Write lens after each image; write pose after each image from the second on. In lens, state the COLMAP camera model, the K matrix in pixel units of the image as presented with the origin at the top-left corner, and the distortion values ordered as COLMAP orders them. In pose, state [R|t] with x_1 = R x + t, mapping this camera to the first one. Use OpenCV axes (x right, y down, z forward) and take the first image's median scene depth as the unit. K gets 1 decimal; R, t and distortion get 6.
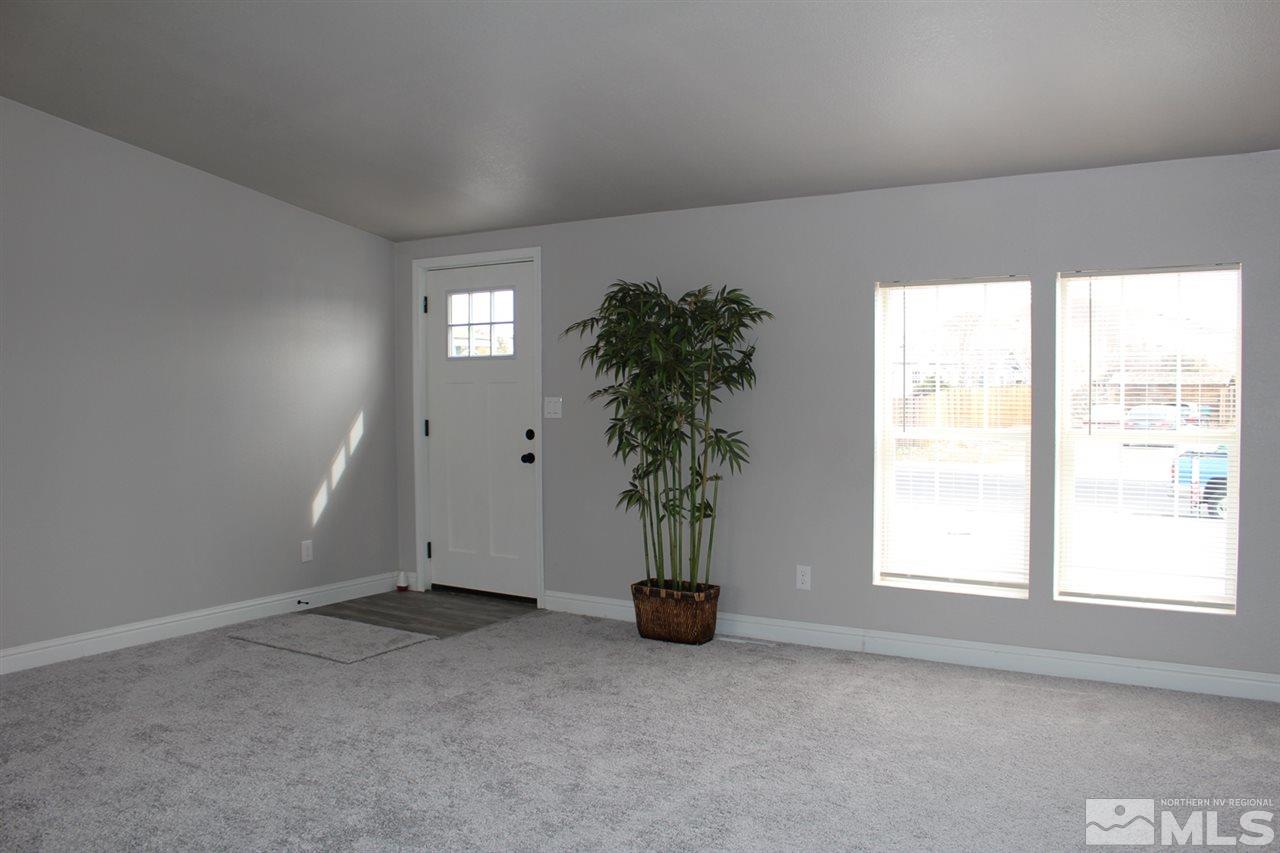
lens RADIAL K [[1058.6, 0, 676.6], [0, 1058.6, 429.5], [0, 0, 1]] dist [-0.149862, 0.121949]
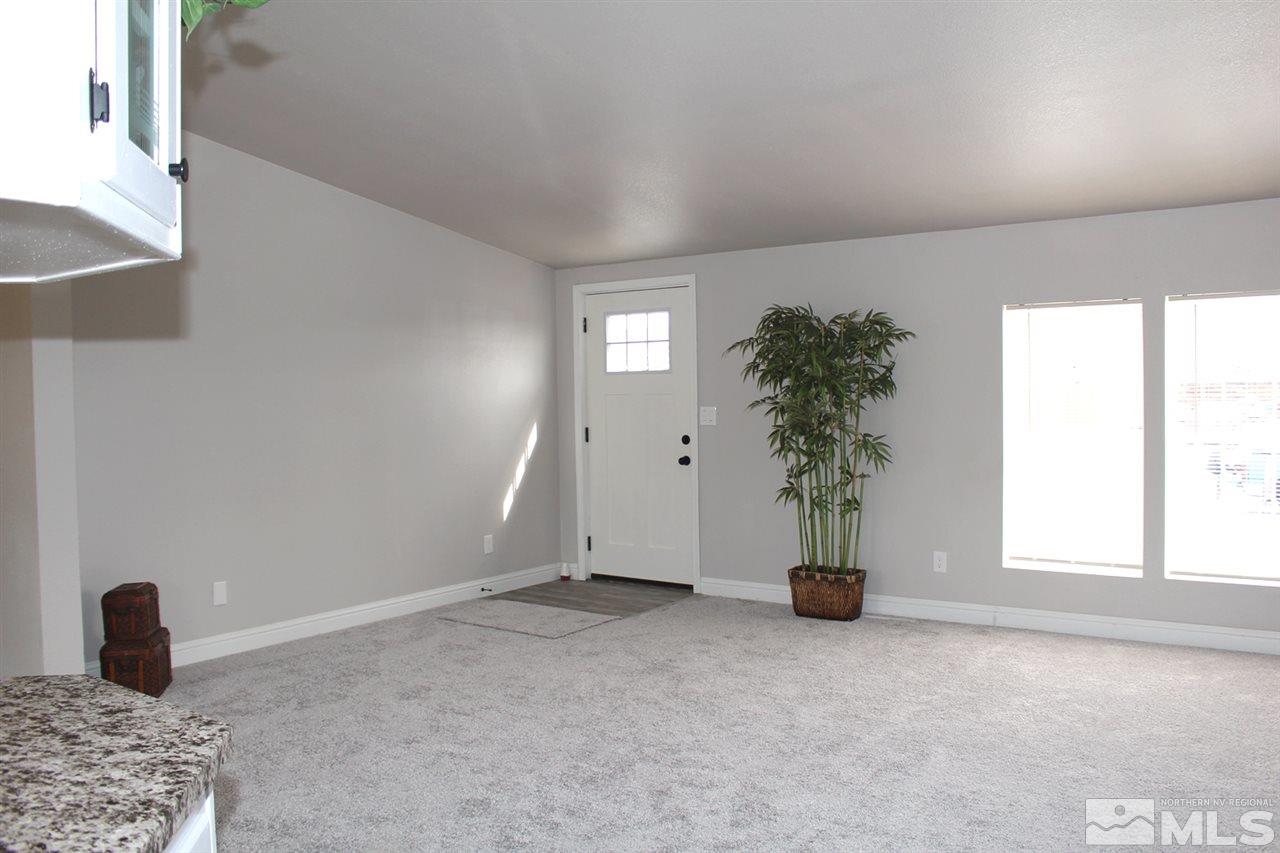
lens RADIAL K [[1058.6, 0, 663.0], [0, 1058.6, 434.4], [0, 0, 1]] dist [-0.149862, 0.121949]
pose [[0.998222, -0.009776, -0.058792, -0.112347], [0.009891, 0.999950, 0.001659, -0.003600], [0.058773, -0.002237, 0.998269, -0.156837]]
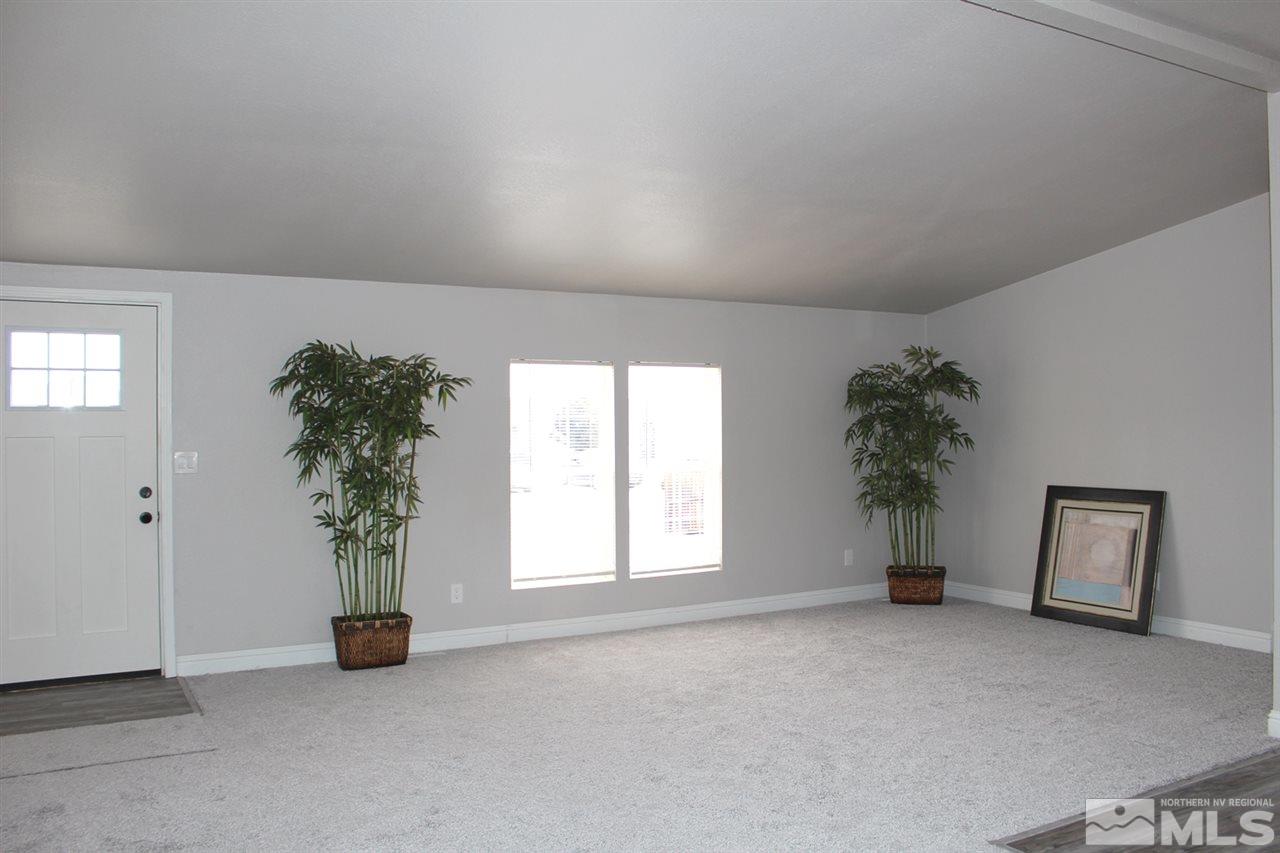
lens RADIAL K [[1058.6, 0, 643.5], [0, 1058.6, 430.8], [0, 0, 1]] dist [-0.149862, 0.121949]
pose [[0.477660, -0.007547, 0.878512, -0.844503], [0.035241, 0.999323, -0.010576, -0.028375], [-0.877838, 0.036012, 0.477603, 0.213719]]
